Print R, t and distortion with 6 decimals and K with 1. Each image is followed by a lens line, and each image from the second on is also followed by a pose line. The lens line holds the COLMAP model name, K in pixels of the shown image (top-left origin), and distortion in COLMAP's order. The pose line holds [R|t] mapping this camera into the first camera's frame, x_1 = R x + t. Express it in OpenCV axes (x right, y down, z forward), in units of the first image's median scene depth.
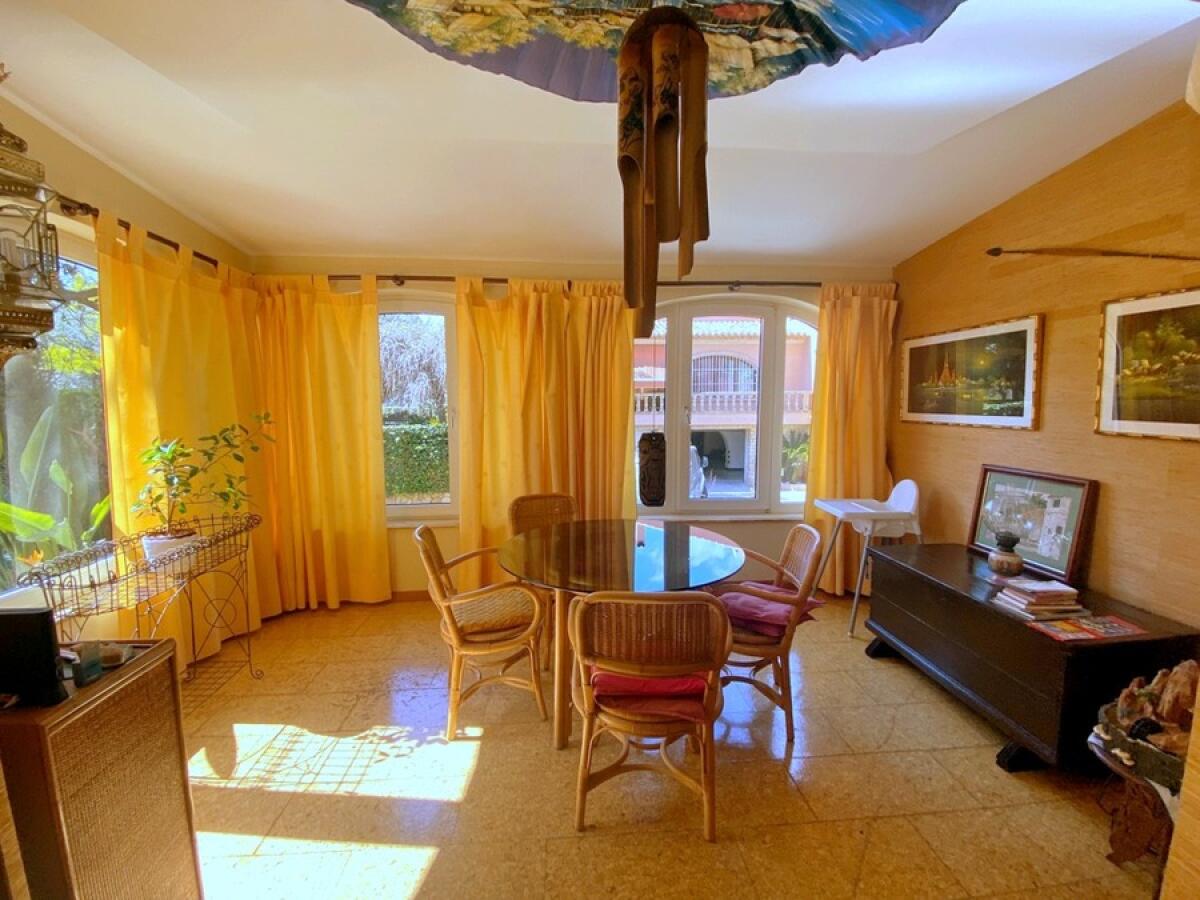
lens RADIAL K [[481.6, 0, 589.9], [0, 481.6, 445.7], [0, 0, 1]] dist [0.023086, -0.023038]
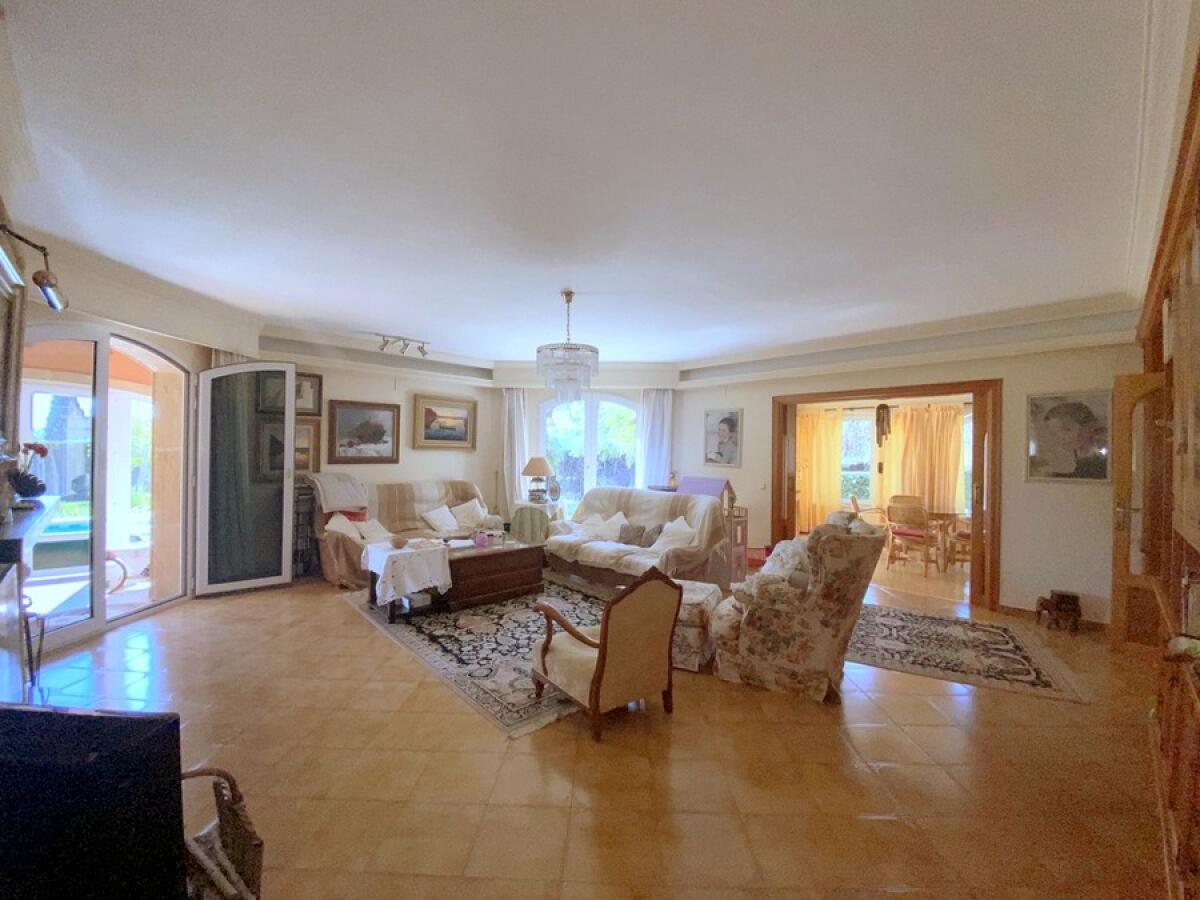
lens RADIAL K [[481.6, 0, 589.9], [0, 481.6, 445.7], [0, 0, 1]] dist [0.023086, -0.023038]
pose [[0.628342, 0.004736, -0.777923, 0.744994], [-0.085090, 0.994400, -0.062675, 0.136747], [0.773270, 0.105574, 0.625226, -1.689468]]
